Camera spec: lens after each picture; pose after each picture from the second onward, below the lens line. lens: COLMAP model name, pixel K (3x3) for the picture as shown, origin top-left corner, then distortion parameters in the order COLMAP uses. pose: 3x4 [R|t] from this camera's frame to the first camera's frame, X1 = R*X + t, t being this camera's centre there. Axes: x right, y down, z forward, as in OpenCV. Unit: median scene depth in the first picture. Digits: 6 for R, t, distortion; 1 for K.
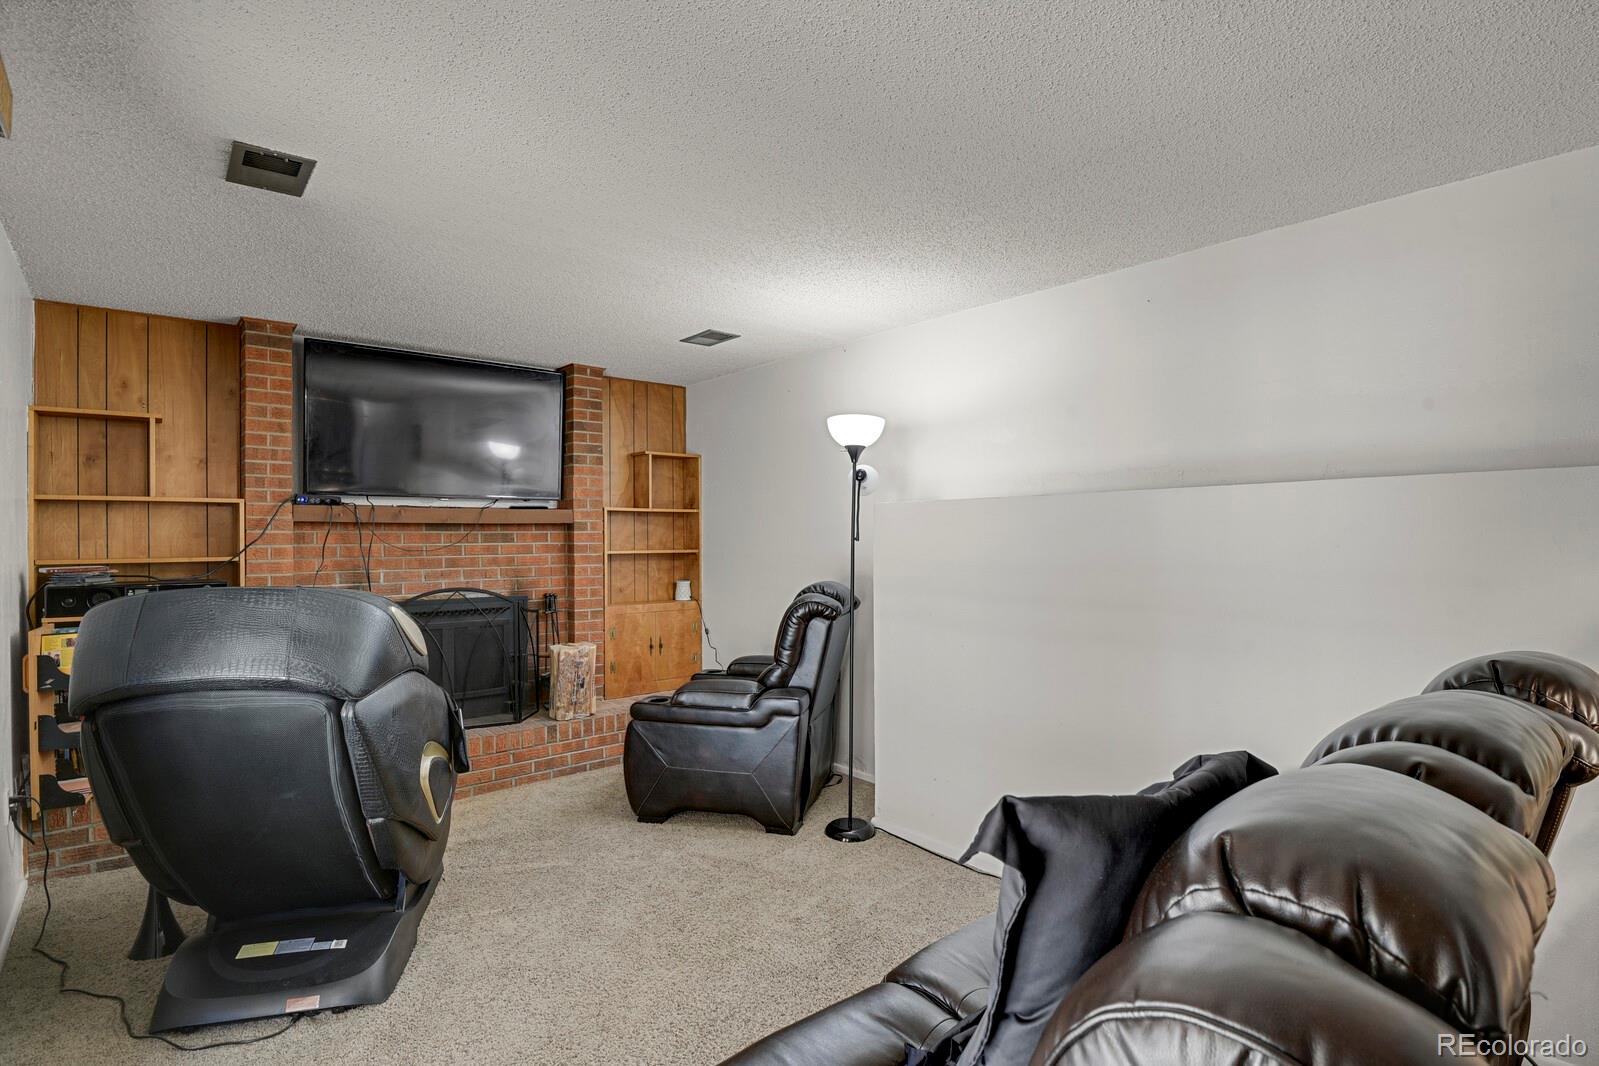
lens RADIAL K [[780.8, 0, 804.2], [0, 780.8, 538.5], [0, 0, 1]] dist [-0.029643, -0.001161]
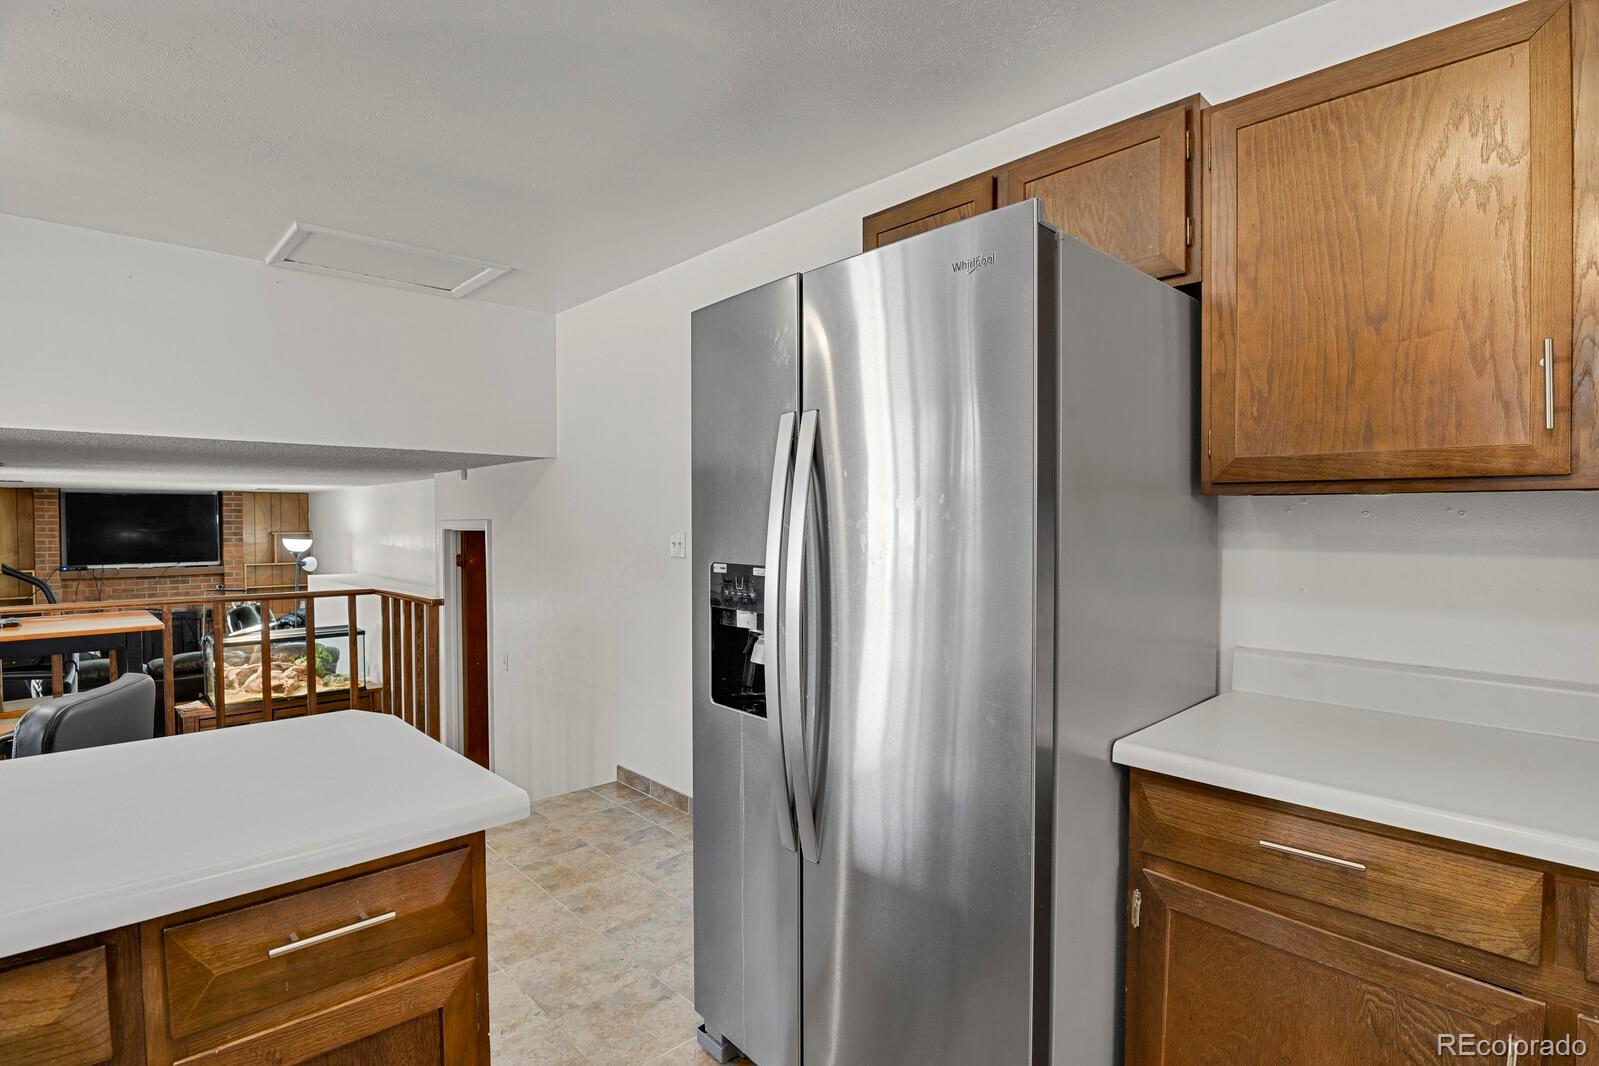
lens RADIAL K [[780.8, 0, 796.6], [0, 780.8, 539.8], [0, 0, 1]] dist [-0.029643, -0.001161]
pose [[0.998823, 0.002484, 0.048436, 1.151290], [-0.003499, 0.999776, 0.020871, -0.164016], [-0.048373, -0.021016, 0.998608, -1.083503]]
